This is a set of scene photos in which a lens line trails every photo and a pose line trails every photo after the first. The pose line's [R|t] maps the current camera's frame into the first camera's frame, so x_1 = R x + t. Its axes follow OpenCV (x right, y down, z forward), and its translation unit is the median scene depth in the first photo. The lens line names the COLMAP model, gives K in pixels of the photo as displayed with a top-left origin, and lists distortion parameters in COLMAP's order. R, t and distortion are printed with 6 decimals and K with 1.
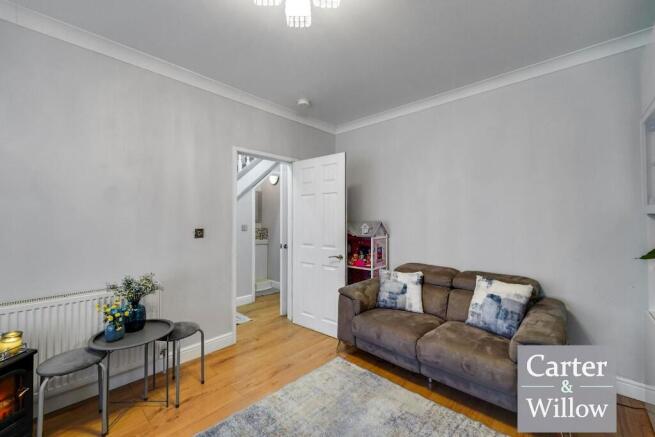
lens RADIAL K [[265.1, 0, 325.3], [0, 265.1, 215.5], [0, 0, 1]] dist [-0.000077, -0.000114]
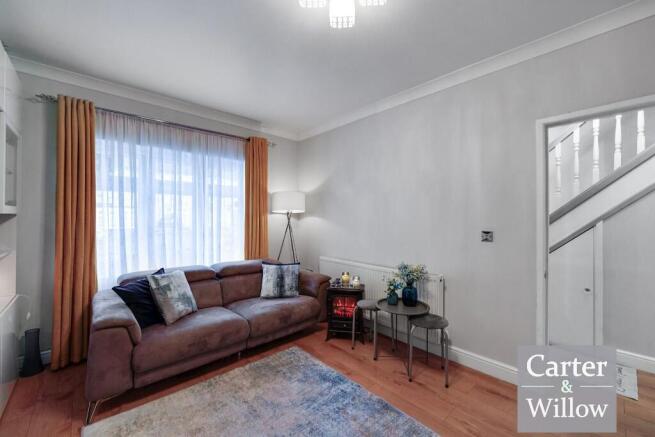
lens RADIAL K [[265.1, 0, 325.5], [0, 265.1, 218.9], [0, 0, 1]] dist [-0.000077, -0.000114]
pose [[-0.063745, 0.002078, -0.997964, 0.570078], [0.002198, 0.999996, 0.001942, 0.007278], [0.997964, -0.002070, -0.063750, 0.643873]]
